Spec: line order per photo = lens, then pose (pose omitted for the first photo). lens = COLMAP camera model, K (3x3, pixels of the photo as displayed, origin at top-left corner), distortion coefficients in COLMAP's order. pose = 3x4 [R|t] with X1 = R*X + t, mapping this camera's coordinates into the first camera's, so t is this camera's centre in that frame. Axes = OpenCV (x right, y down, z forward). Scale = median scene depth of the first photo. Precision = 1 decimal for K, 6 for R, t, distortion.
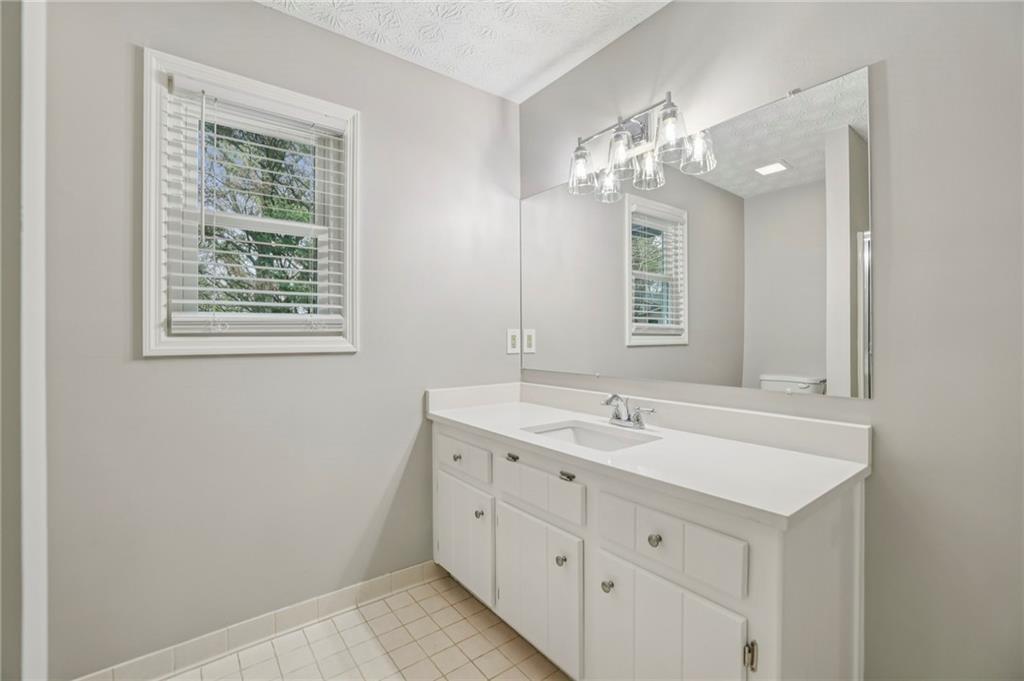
lens RADIAL K [[440.1, 0, 512.0], [0, 440.1, 340.7], [0, 0, 1]] dist [-0.032171, 0.004271]
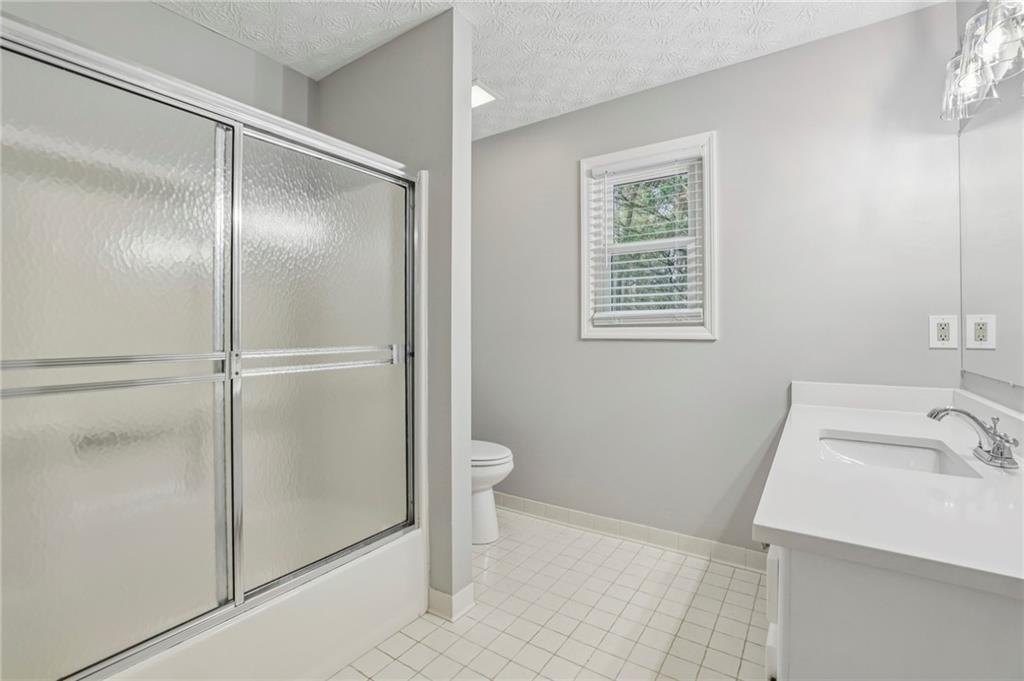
lens RADIAL K [[440.1, 0, 512.7], [0, 440.1, 334.2], [0, 0, 1]] dist [-0.032171, 0.004271]
pose [[0.348292, 0.007532, -0.937356, 0.556703], [-0.007158, 0.999960, 0.005375, 0.008648], [0.937359, 0.004838, 0.348332, 0.100535]]
